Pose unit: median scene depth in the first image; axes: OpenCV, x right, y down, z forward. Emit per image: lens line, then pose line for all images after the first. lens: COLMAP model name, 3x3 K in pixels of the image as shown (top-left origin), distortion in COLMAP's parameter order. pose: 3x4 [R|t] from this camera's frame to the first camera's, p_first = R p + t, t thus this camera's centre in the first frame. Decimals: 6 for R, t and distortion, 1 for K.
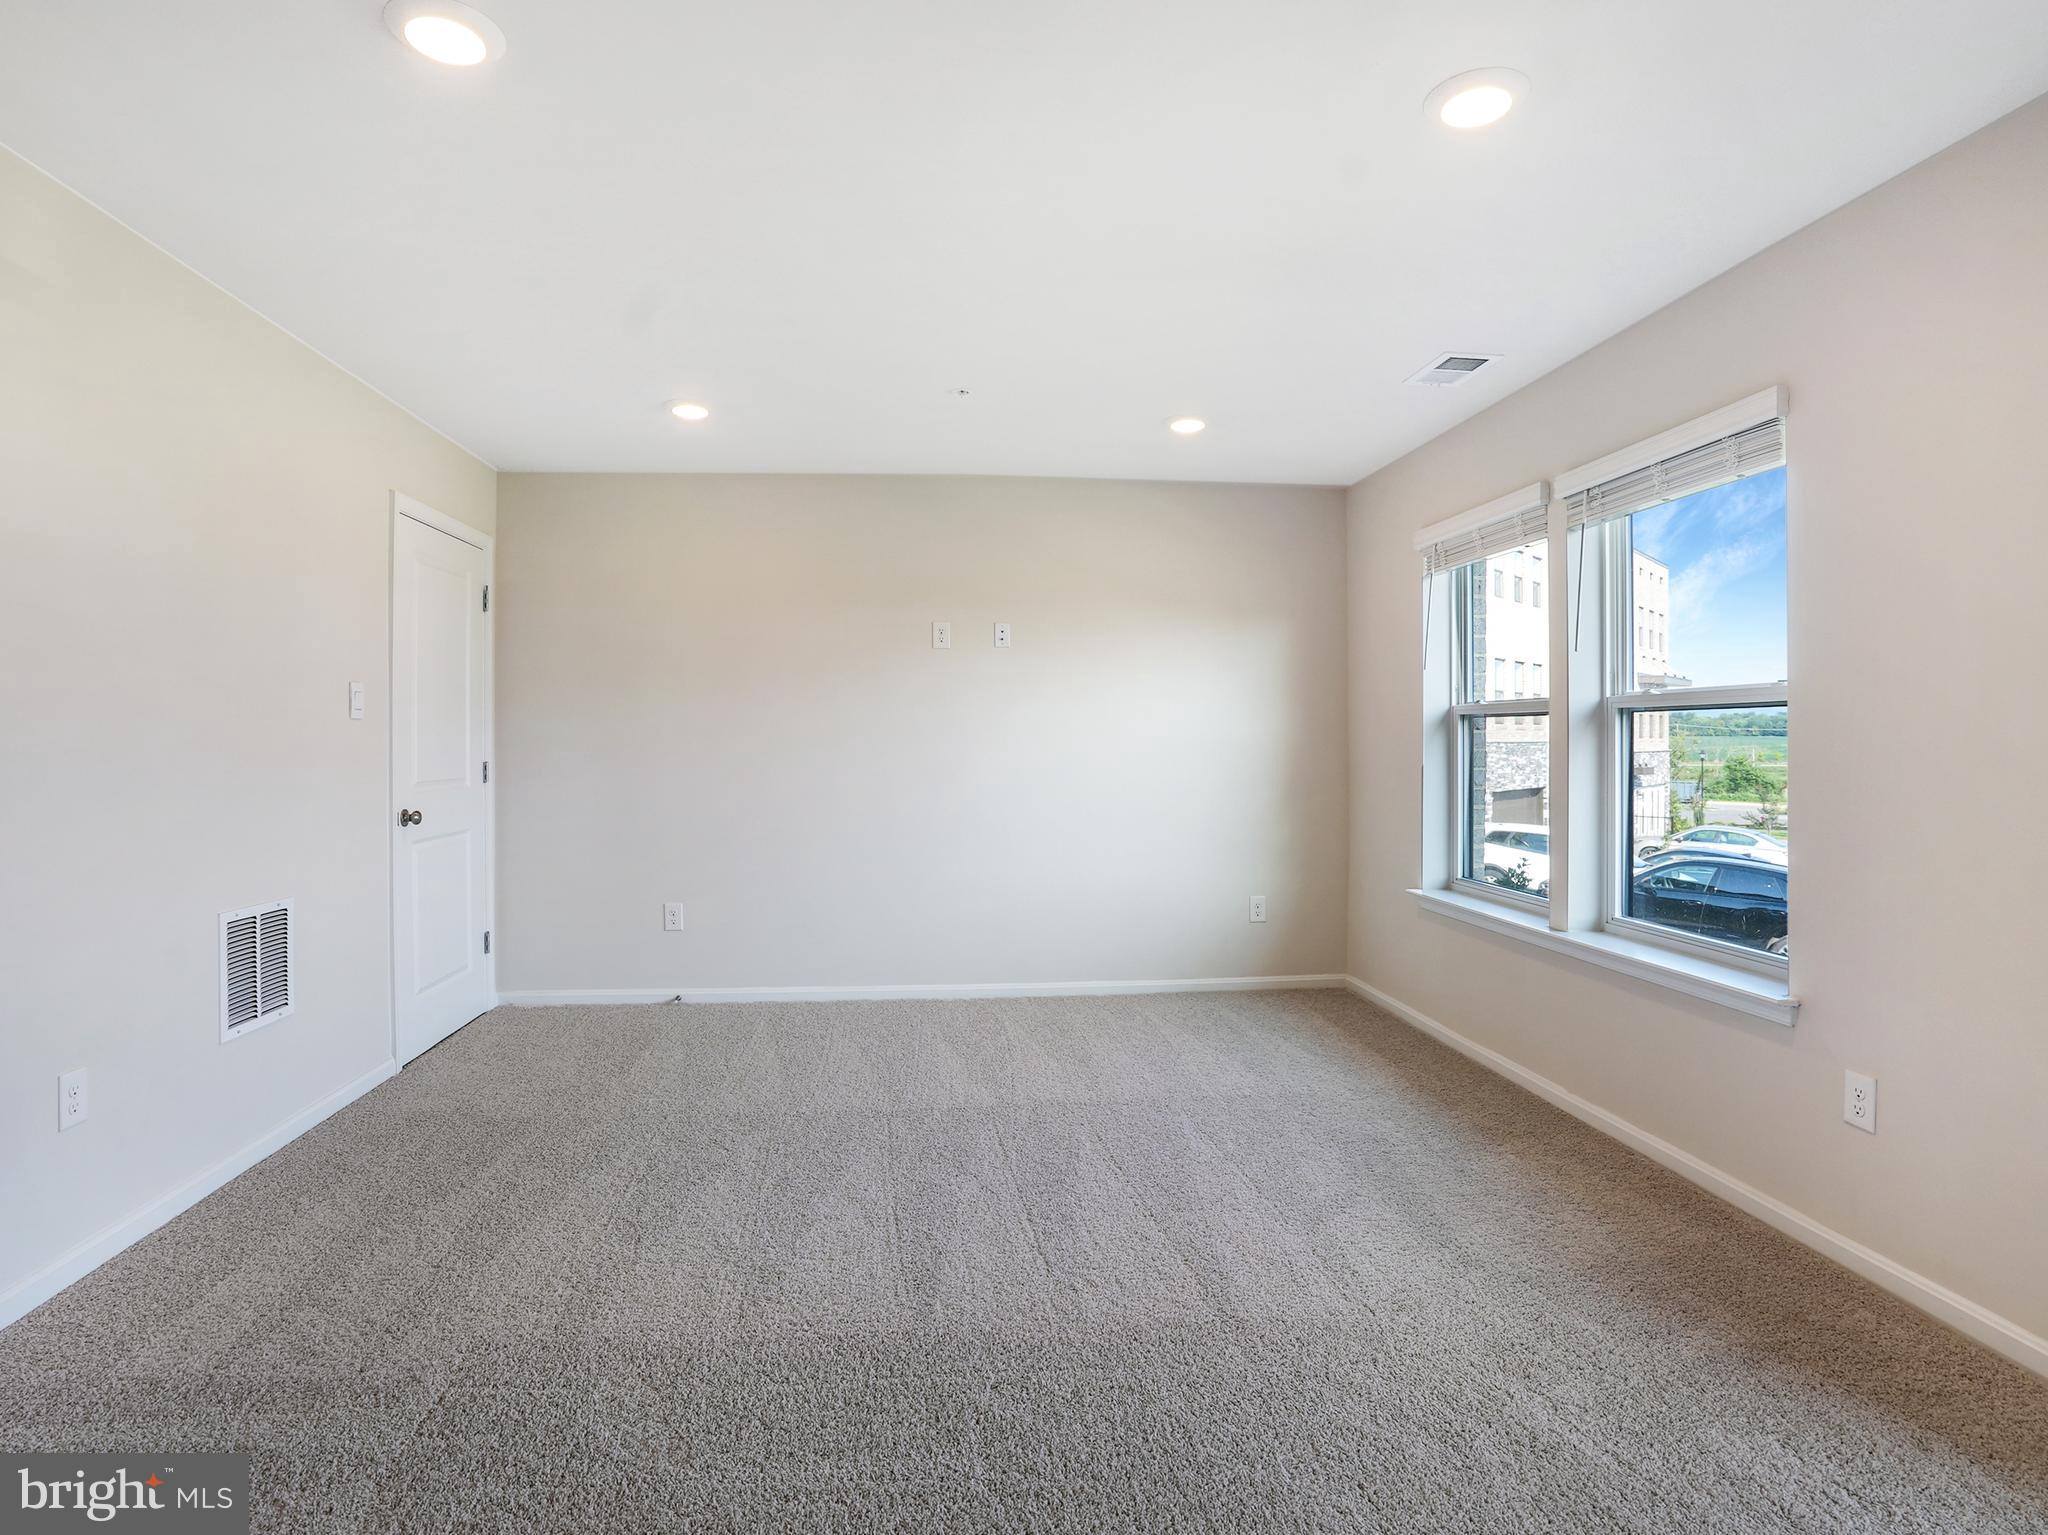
lens RADIAL K [[1069.7, 0, 1031.8], [0, 1069.7, 767.6], [0, 0, 1]] dist [-0.050172, 0.013306]
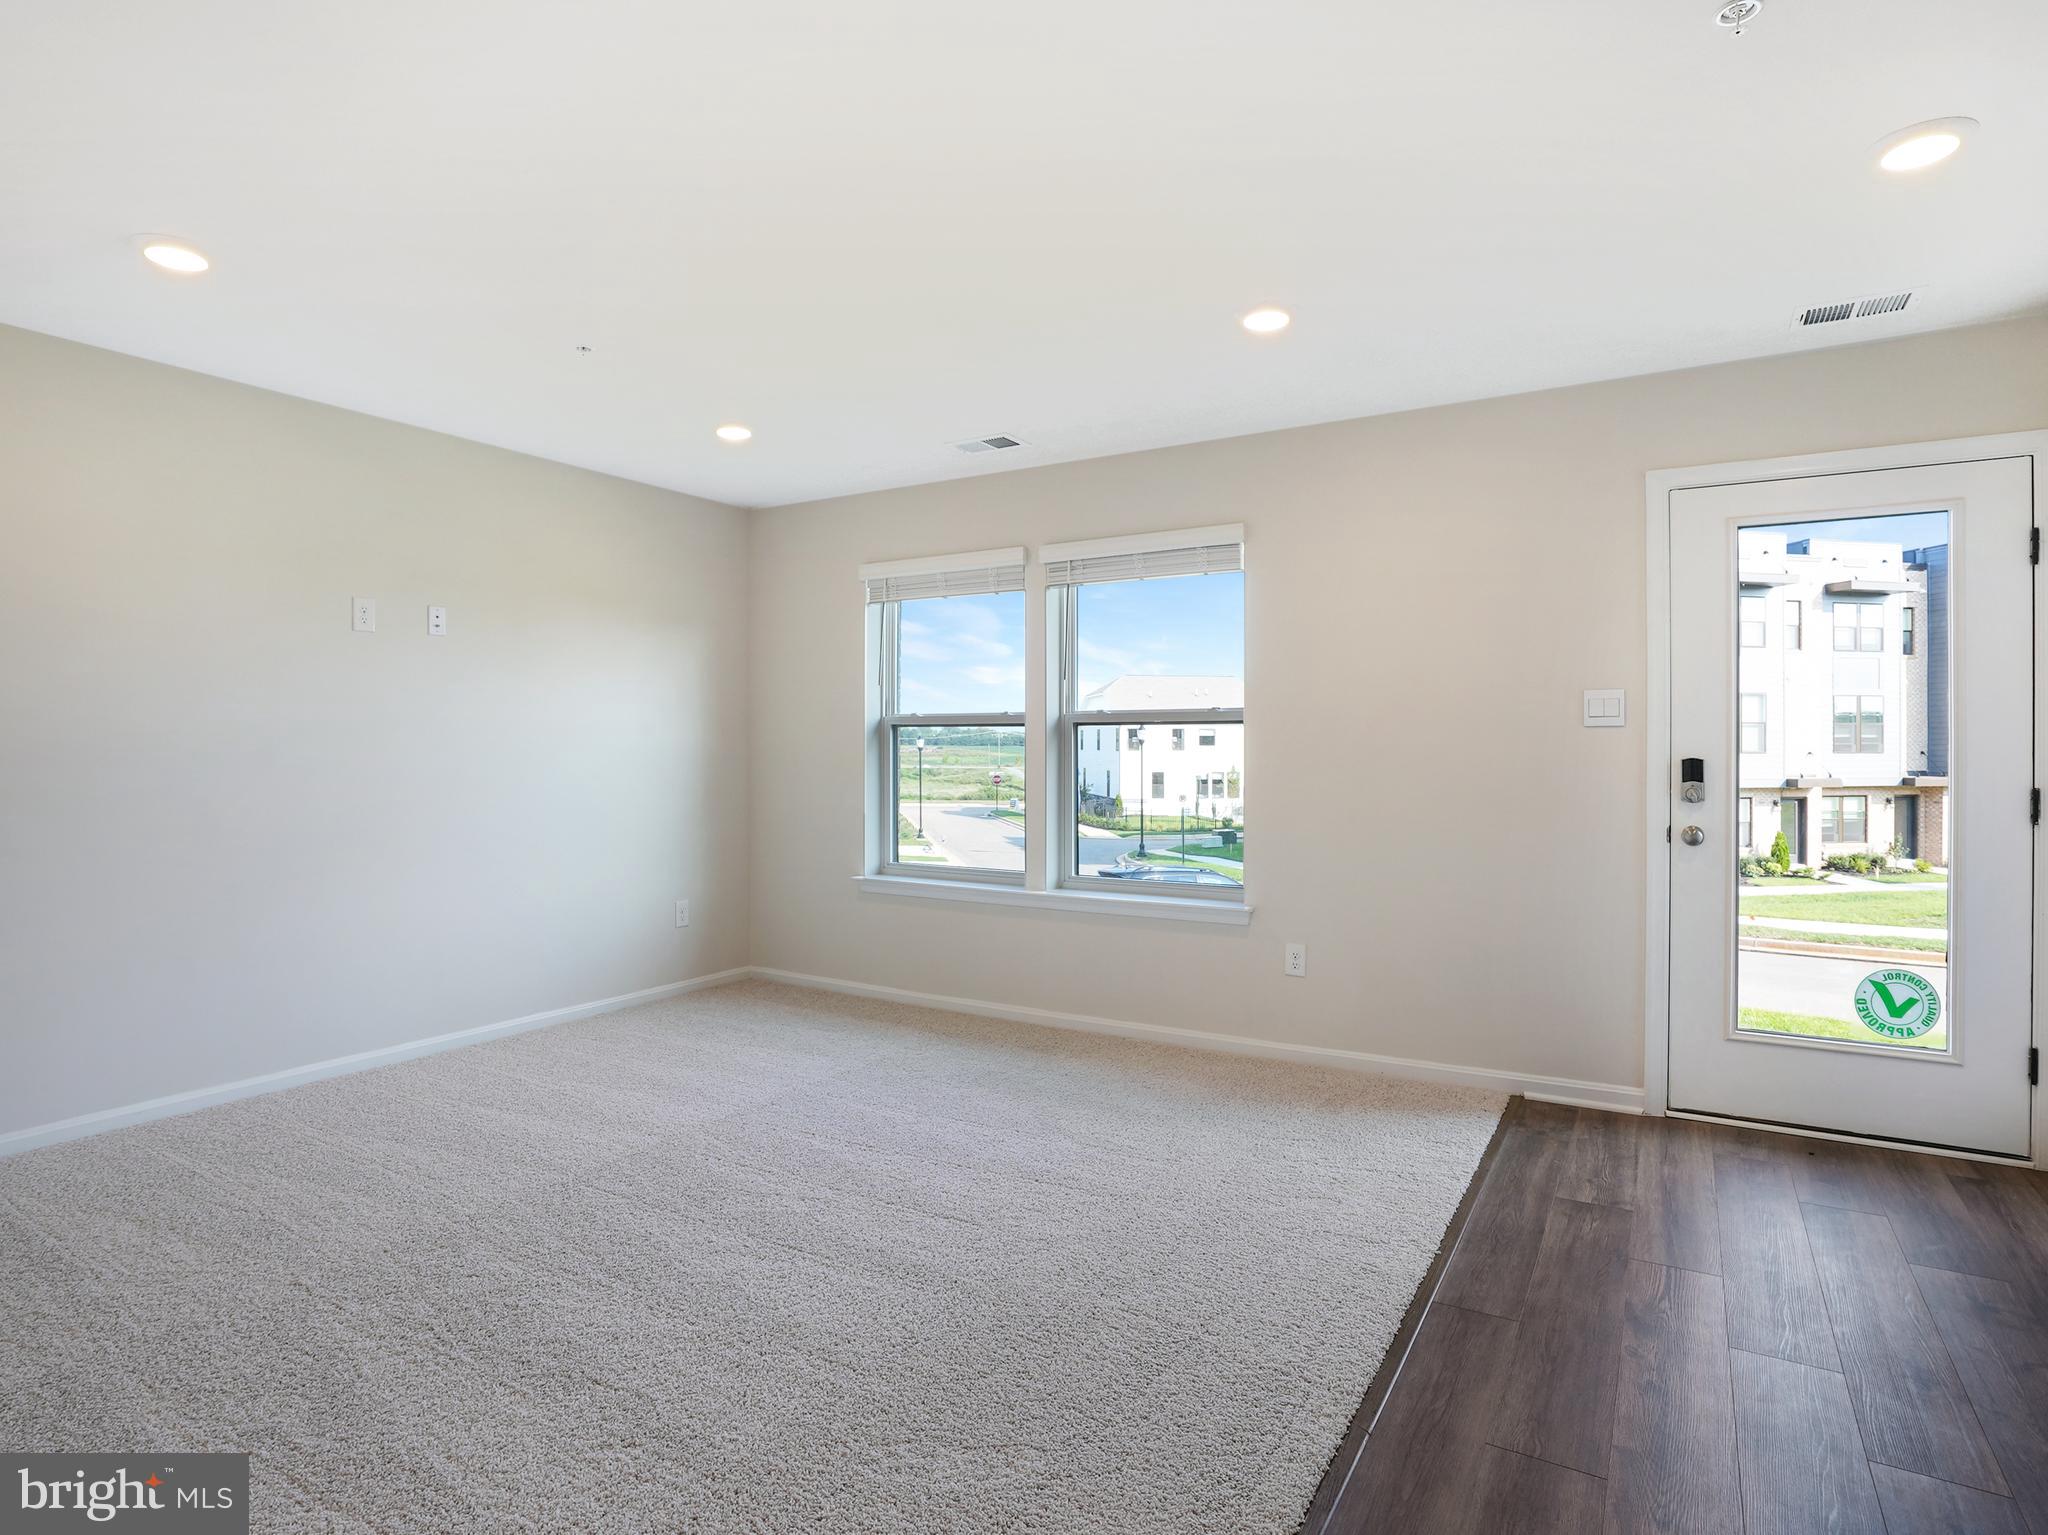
lens RADIAL K [[1069.7, 0, 1013.5], [0, 1069.7, 757.7], [0, 0, 1]] dist [-0.050172, 0.013306]
pose [[0.626353, -0.007266, 0.779506, -0.478281], [0.021225, 0.999745, -0.007735, -0.000698], [-0.779250, 0.021390, 0.626348, 0.158010]]
